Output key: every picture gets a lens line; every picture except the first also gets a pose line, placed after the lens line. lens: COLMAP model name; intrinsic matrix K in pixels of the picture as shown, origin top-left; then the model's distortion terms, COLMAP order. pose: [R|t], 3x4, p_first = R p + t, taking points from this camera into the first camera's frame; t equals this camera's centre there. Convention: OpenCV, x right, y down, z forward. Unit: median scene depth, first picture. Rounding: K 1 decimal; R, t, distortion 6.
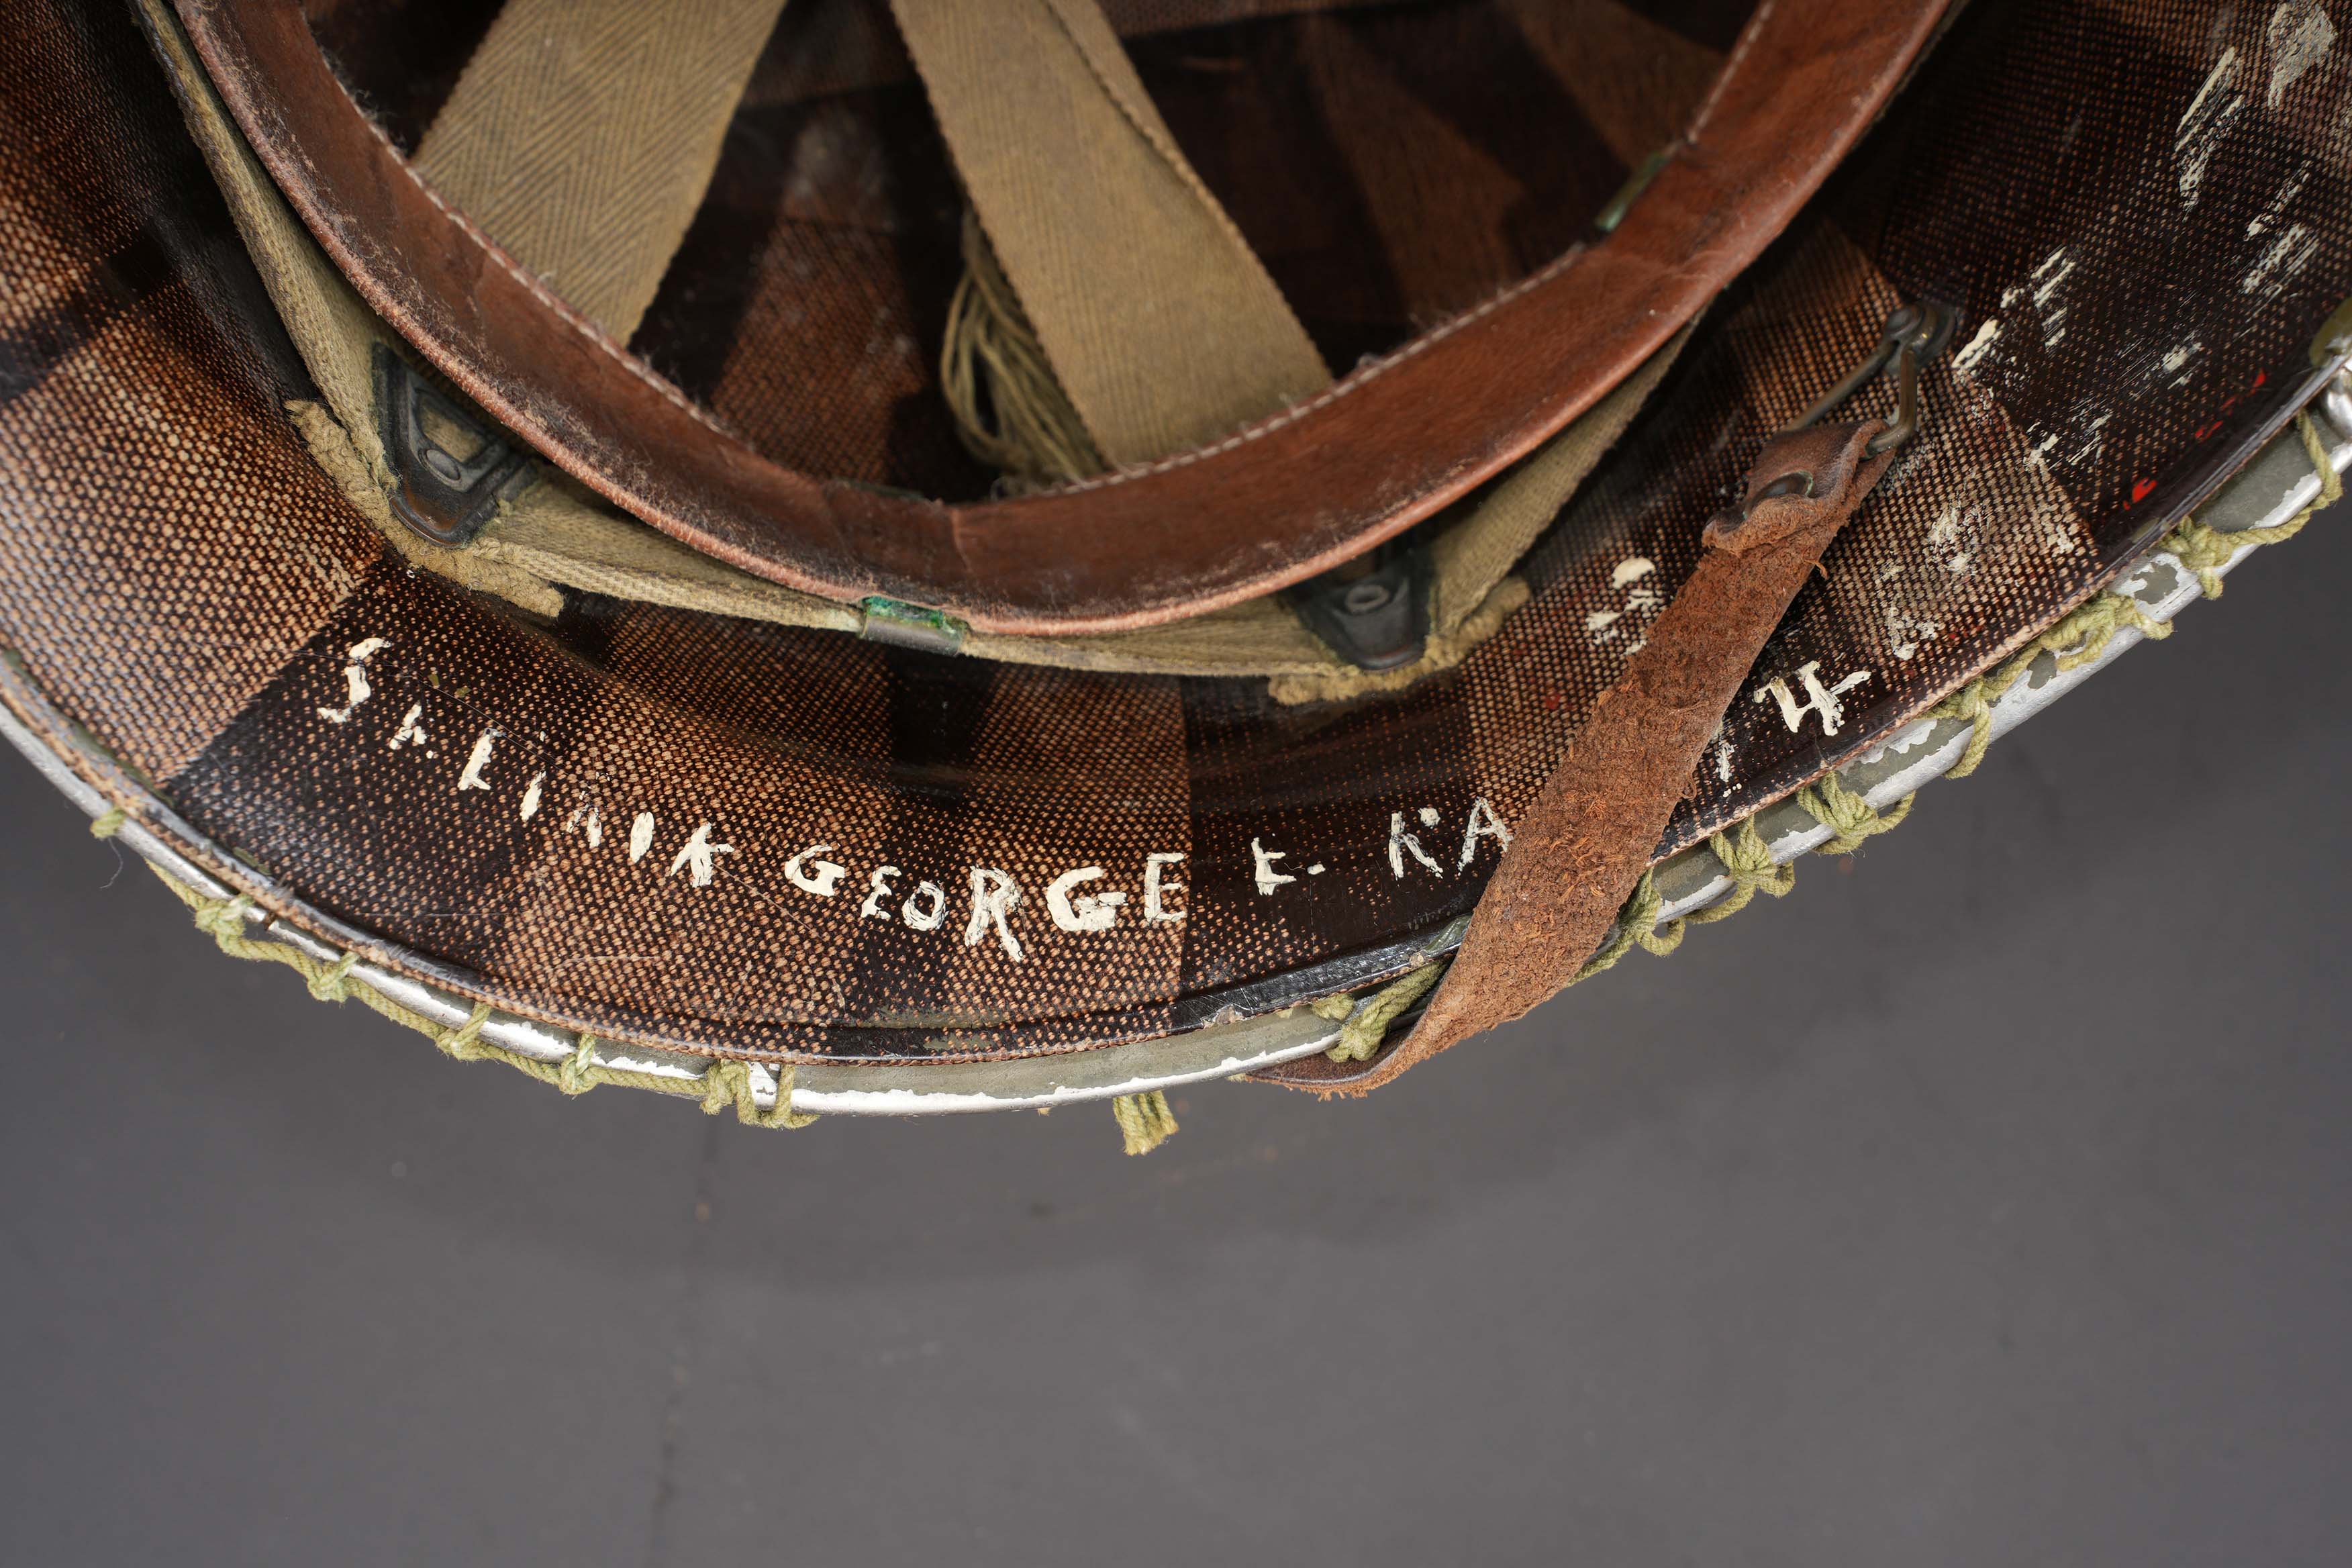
lens RADIAL K [[3587.7, 0, 1195.2], [0, 3587.7, 790.6], [0, 0, 1]] dist [0.269434, 0.000000]
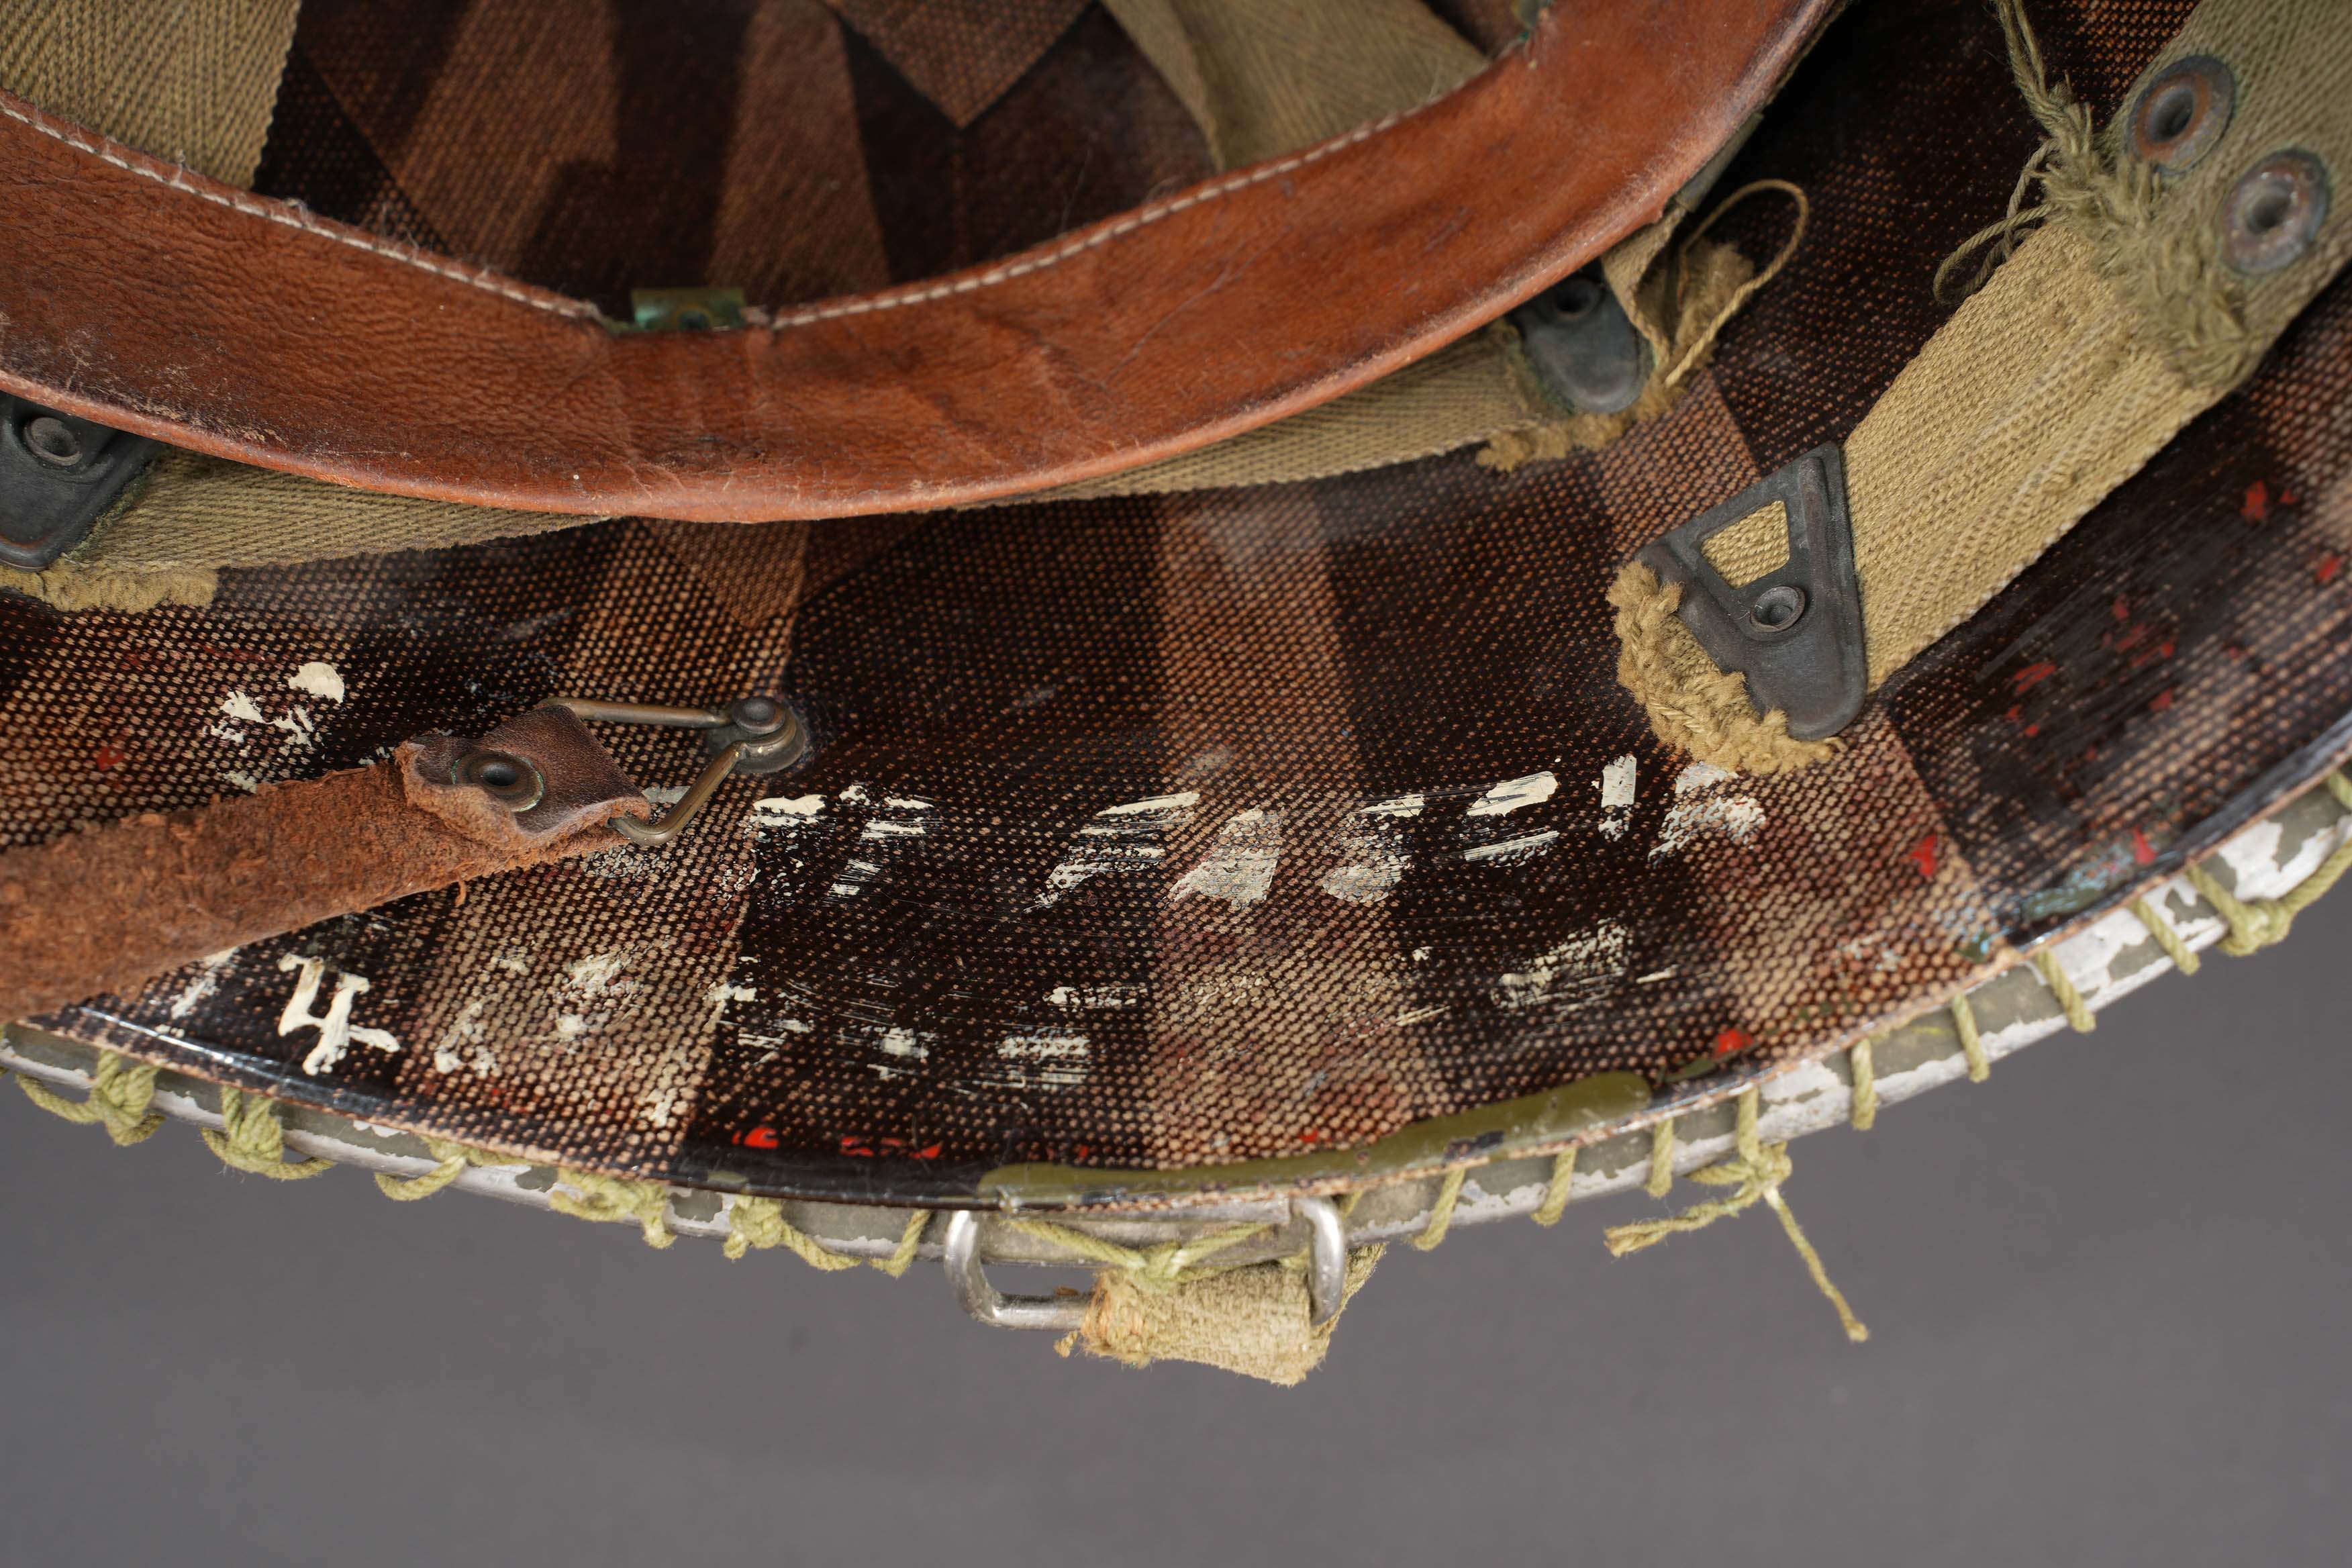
lens RADIAL K [[3587.7, 0, 1195.8], [0, 3587.7, 790.8], [0, 0, 1]] dist [0.269434, 0.000000]
pose [[0.613706, 0.684073, 0.394219, -0.071222], [-0.741122, 0.671279, -0.011091, -0.197789], [-0.272218, -0.285358, 0.918950, 0.196386]]
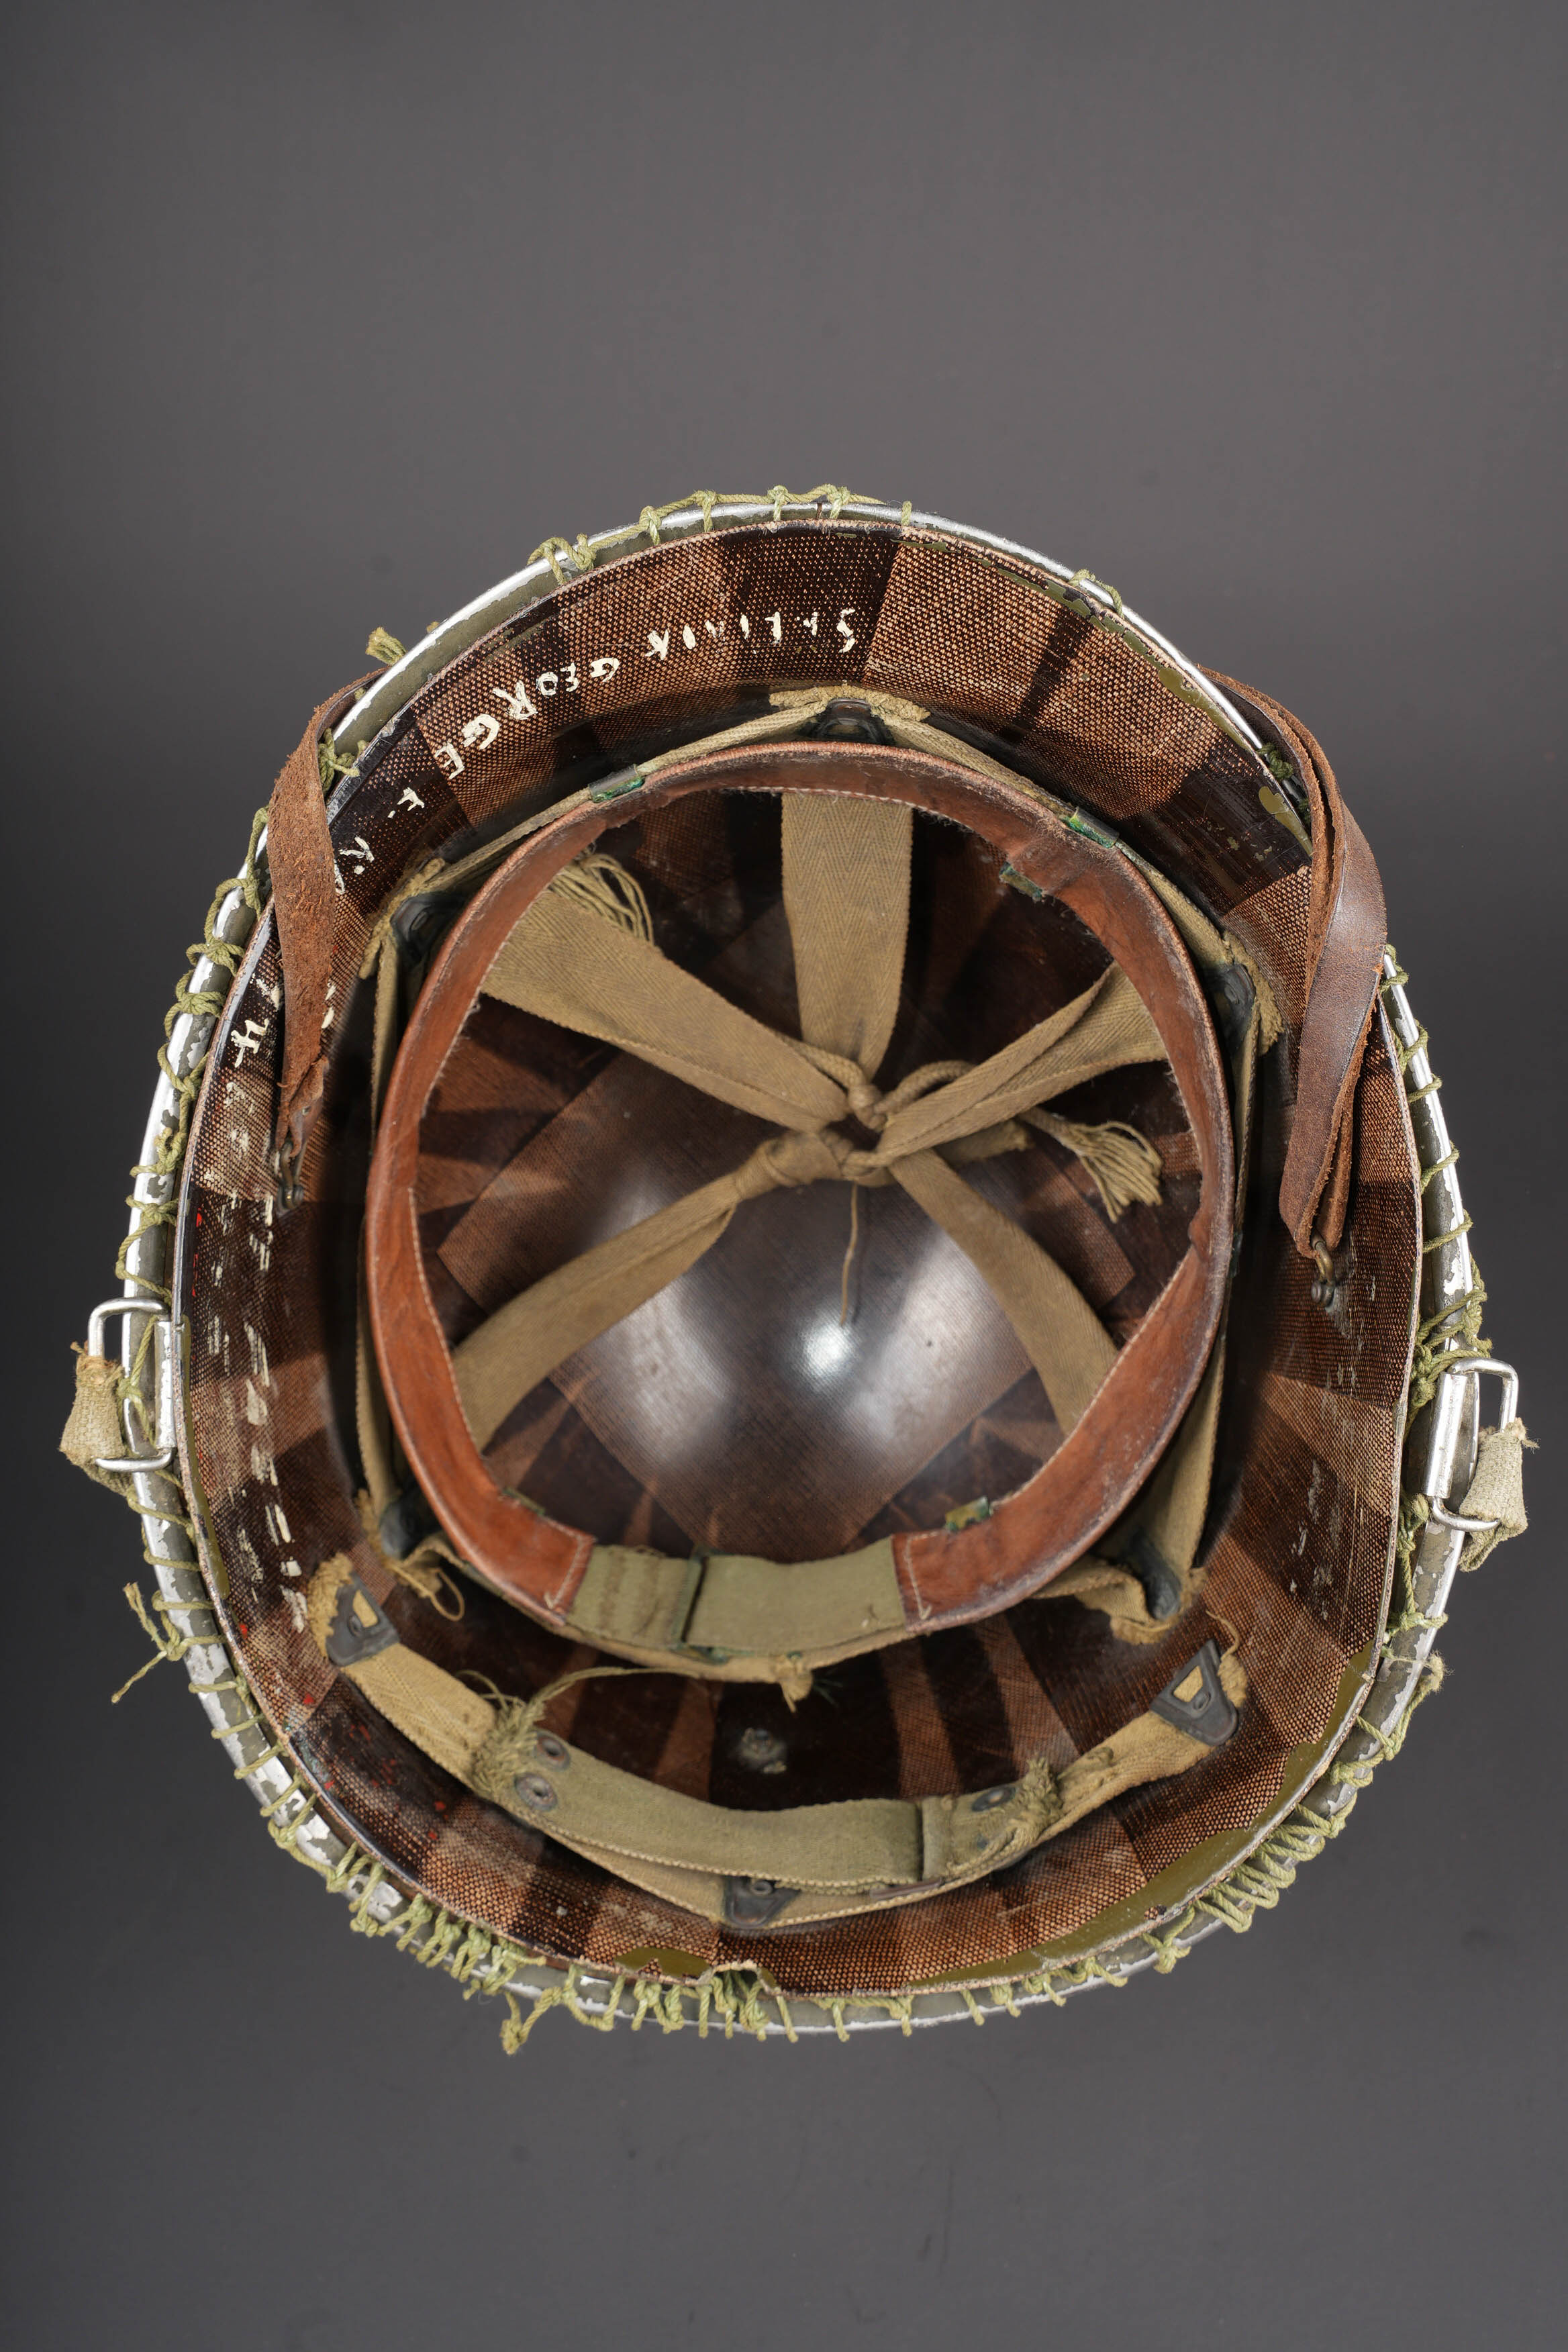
lens RADIAL K [[2283.4, 0, 772.1], [0, 2283.4, 1170.8], [0, 0, 1]] dist [0.000633, 0.000000]
pose [[-0.788393, 0.607579, -0.096350, 0.109411], [-0.521859, -0.743482, -0.418208, 0.292109], [-0.325729, -0.279431, 0.903227, -0.235175]]
